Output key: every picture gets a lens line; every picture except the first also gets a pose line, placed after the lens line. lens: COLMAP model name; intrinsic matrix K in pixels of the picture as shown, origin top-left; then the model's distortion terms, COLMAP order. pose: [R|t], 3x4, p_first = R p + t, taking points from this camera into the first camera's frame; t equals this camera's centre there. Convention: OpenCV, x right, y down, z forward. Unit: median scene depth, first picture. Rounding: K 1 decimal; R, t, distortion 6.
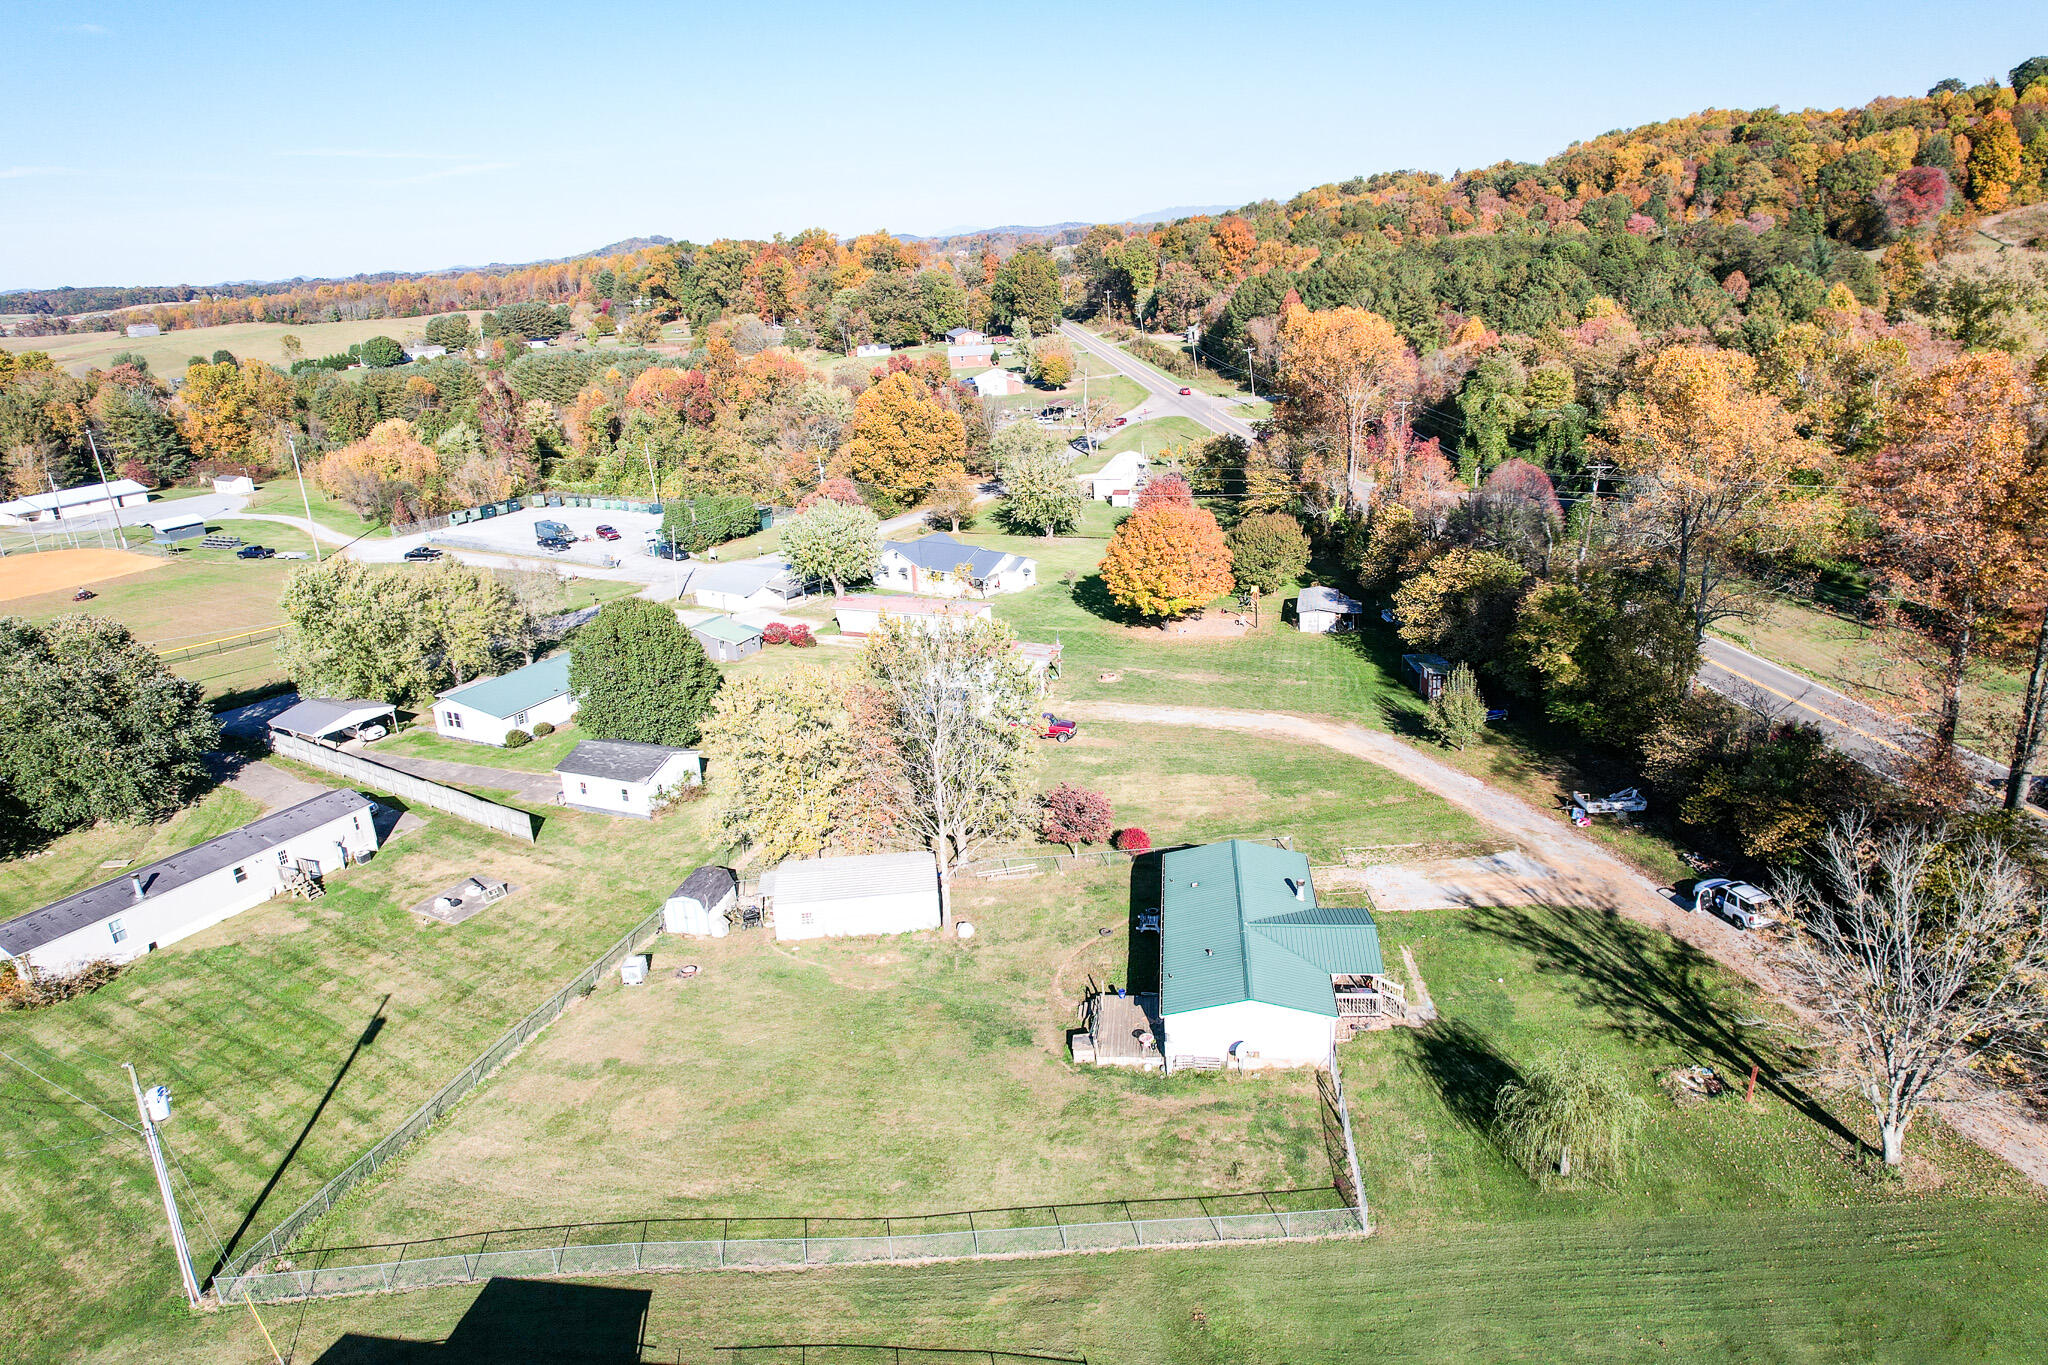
lens RADIAL K [[1307.8, 0, 1024.0], [0, 1307.8, 682.5], [0, 0, 1]] dist [-0.069916, 0.060669]
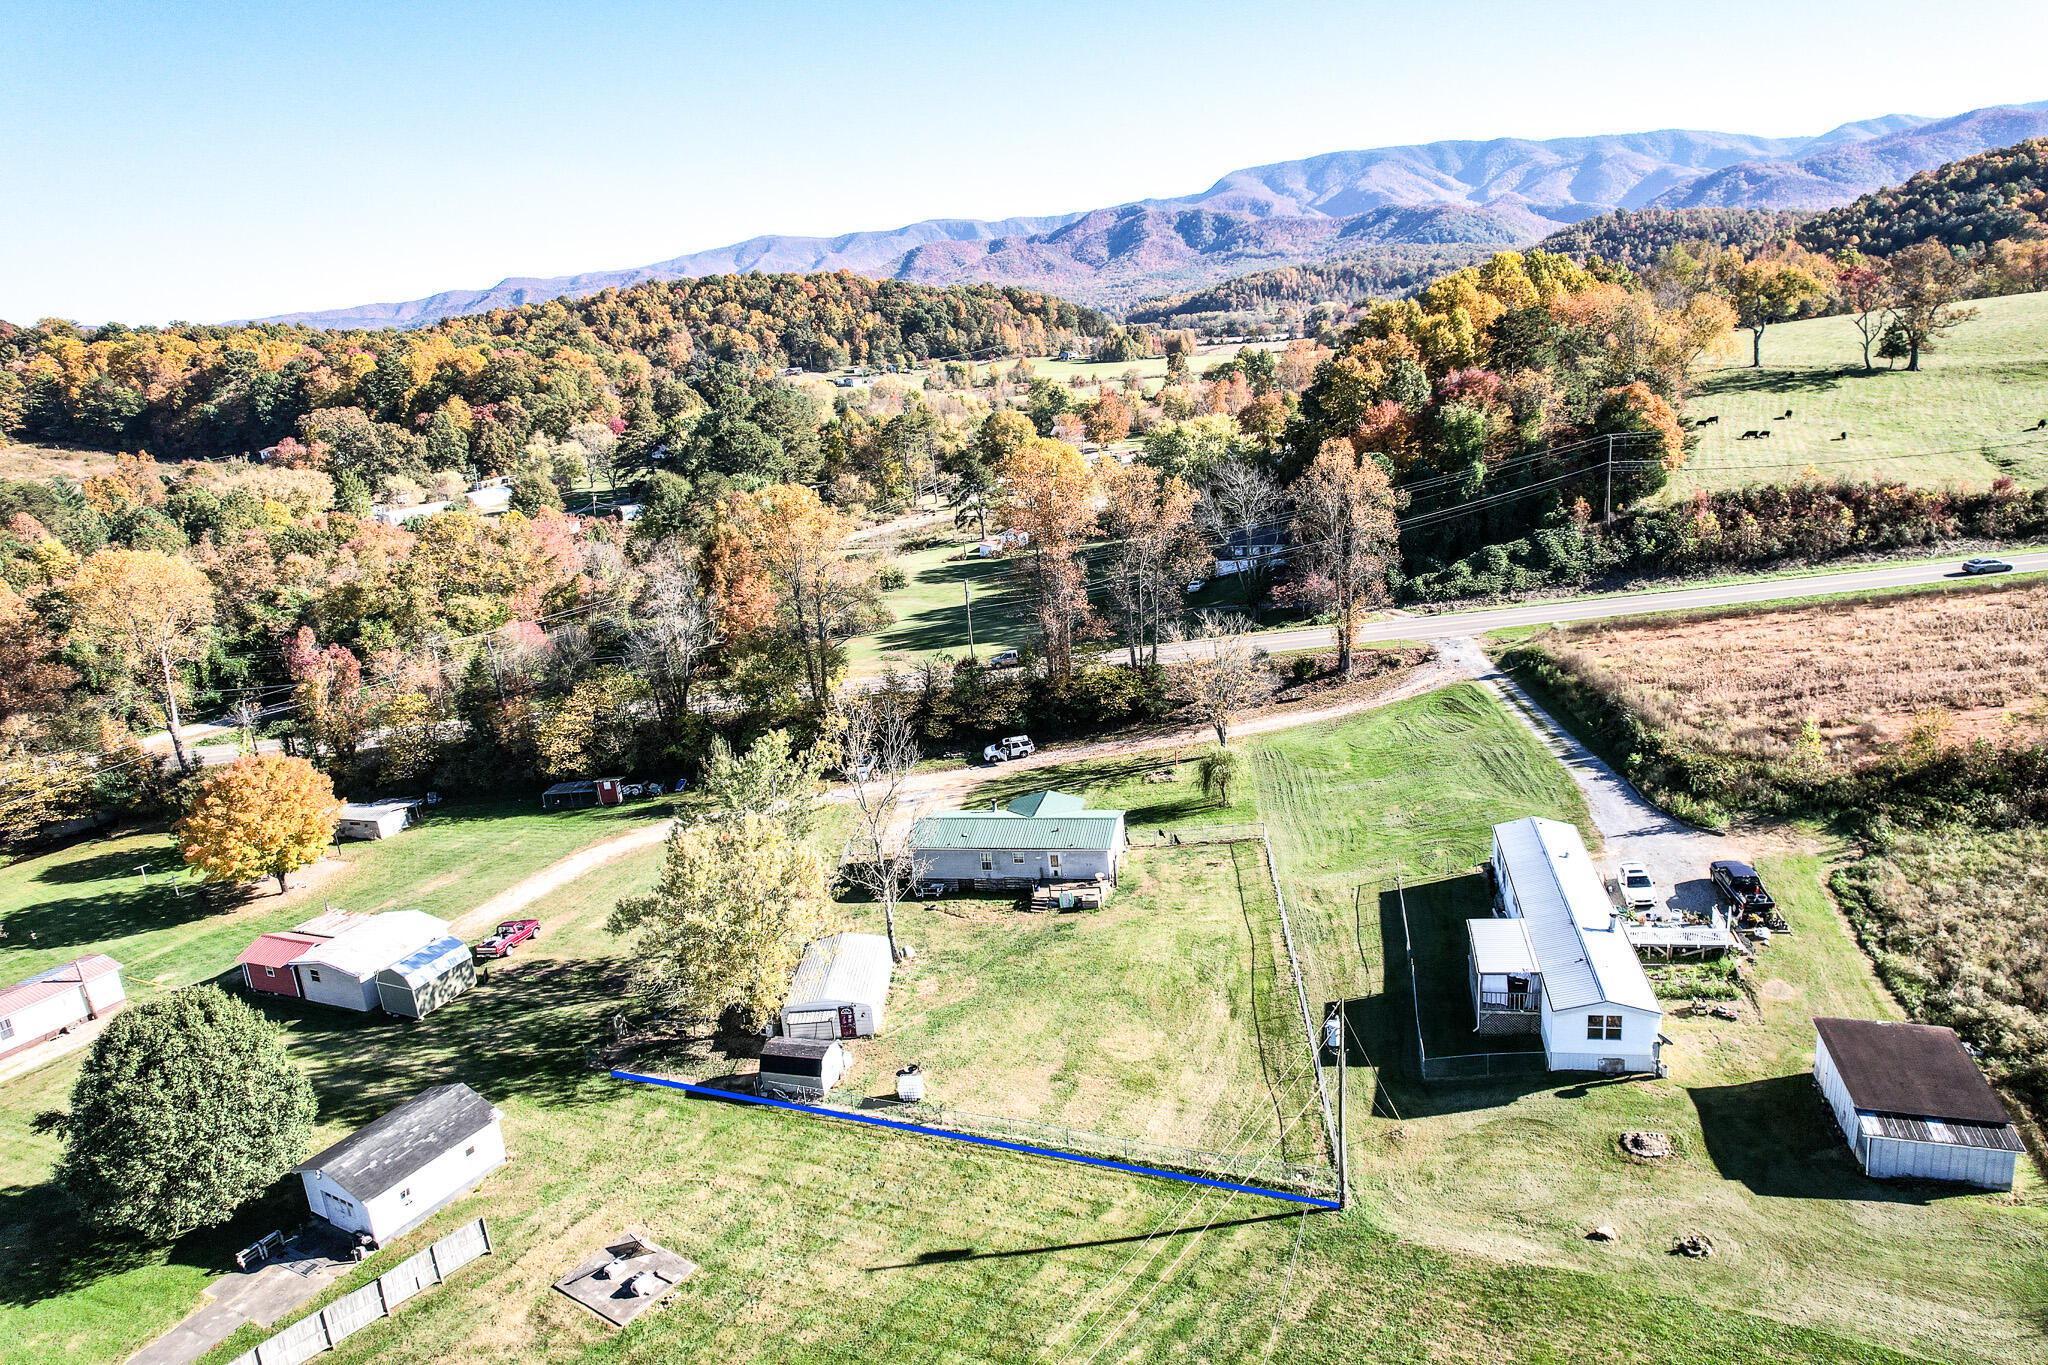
lens RADIAL K [[1307.8, 0, 1024.0], [0, 1307.8, 682.5], [0, 0, 1]] dist [-0.069916, 0.060669]
pose [[0.108613, -0.219386, 0.969574, -1.402522], [0.396760, 0.903858, 0.160071, -0.235042], [-0.911474, 0.367302, 0.185215, 0.683141]]
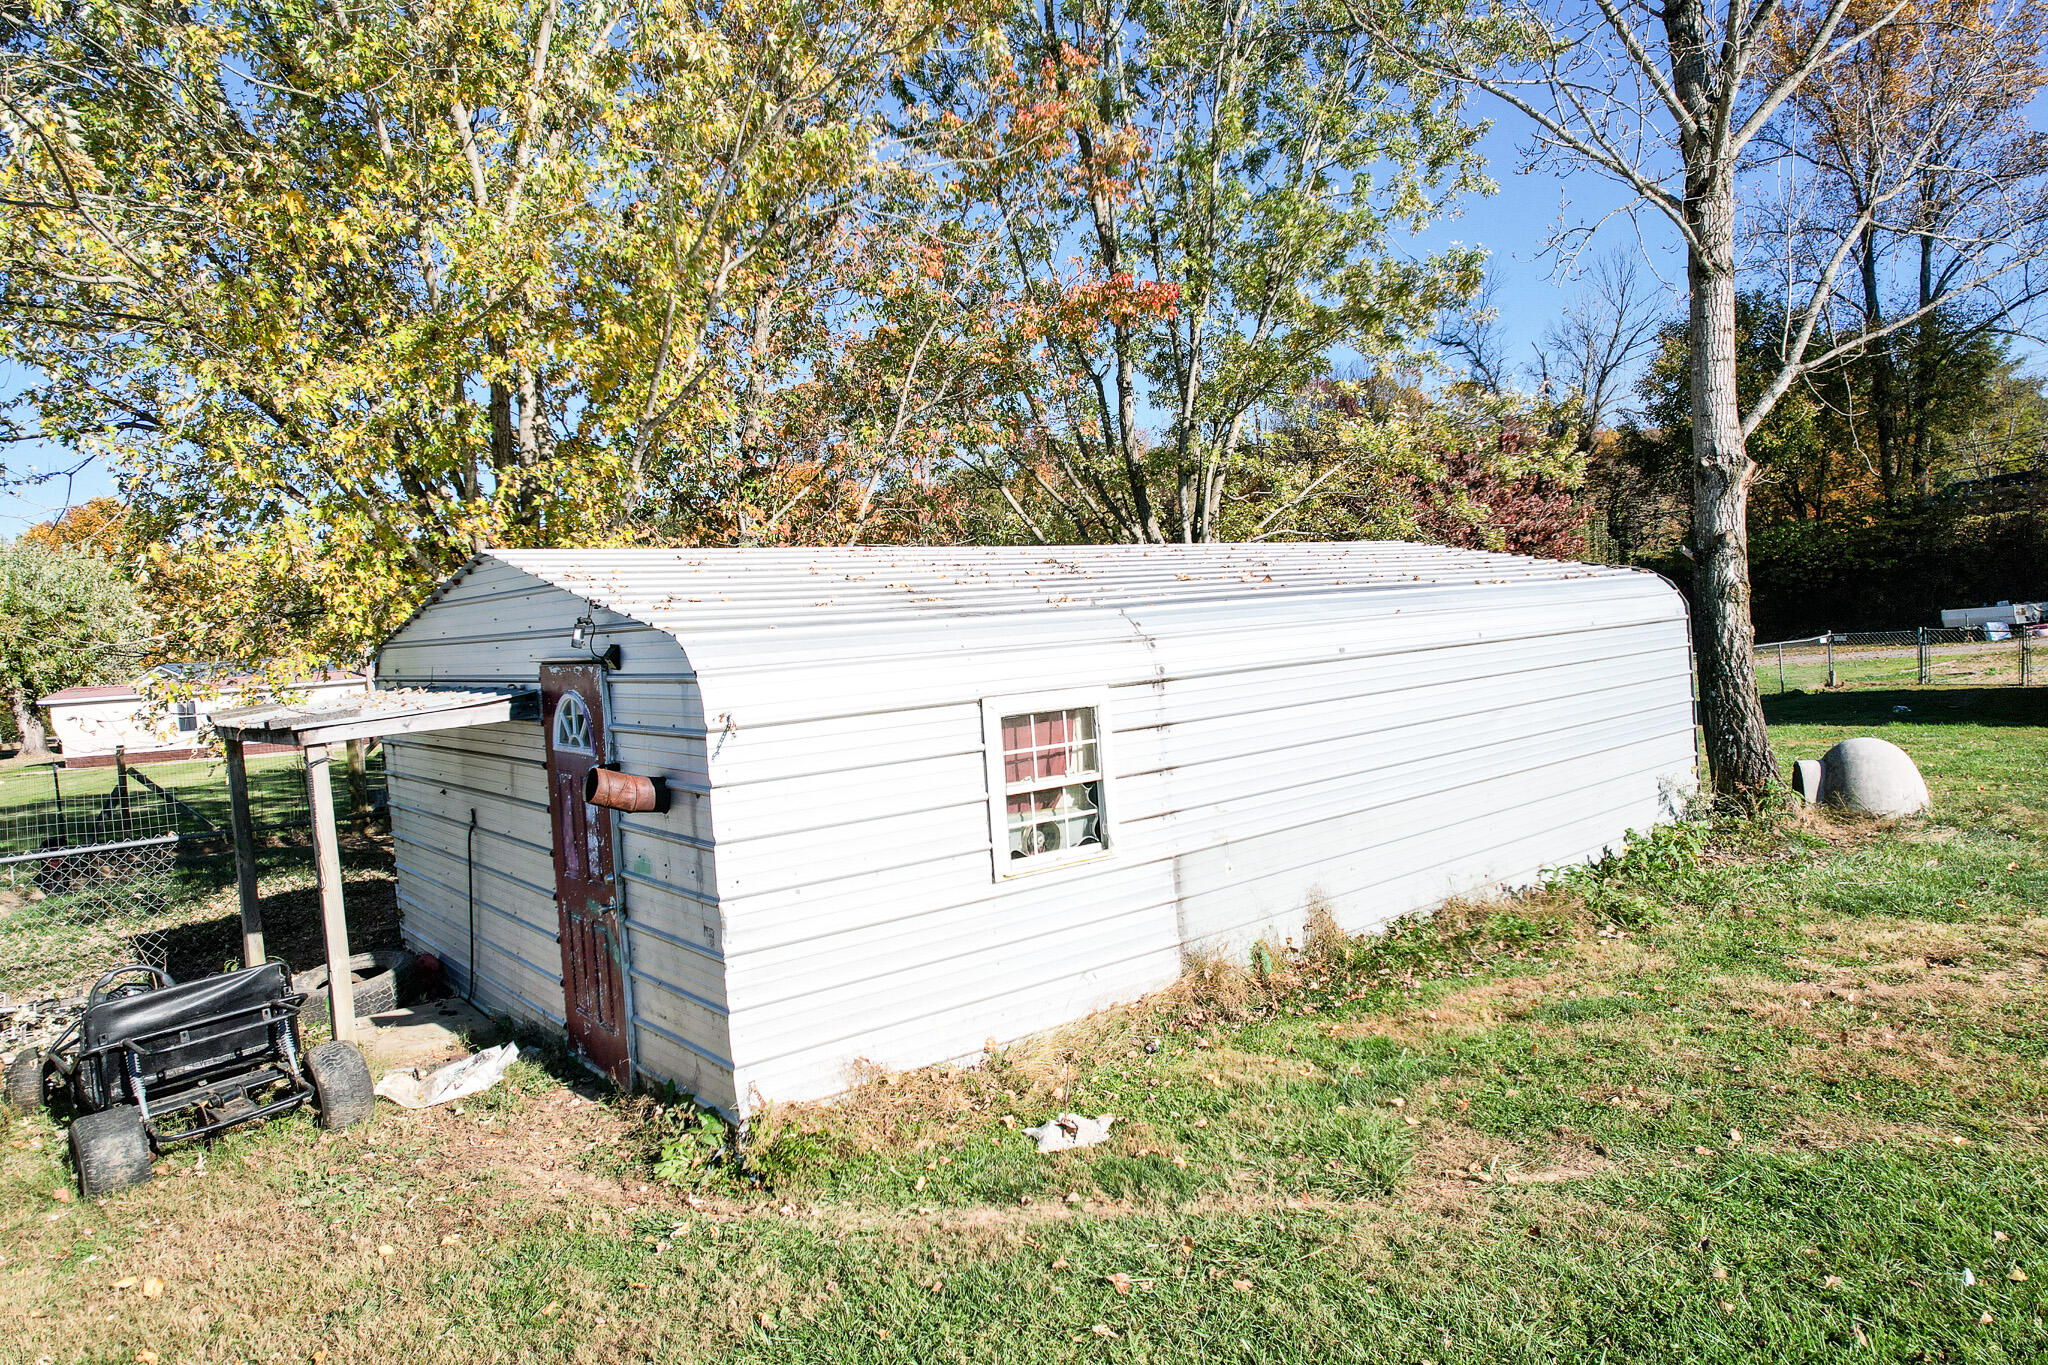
lens RADIAL K [[1307.8, 0, 1024.0], [0, 1307.8, 682.5], [0, 0, 1]] dist [-0.069916, 0.060669]
pose [[0.824295, -0.027949, 0.565470, -0.255191], [0.203589, 0.946603, -0.249988, 0.233740], [-0.528289, 0.321188, 0.785970, 1.103827]]
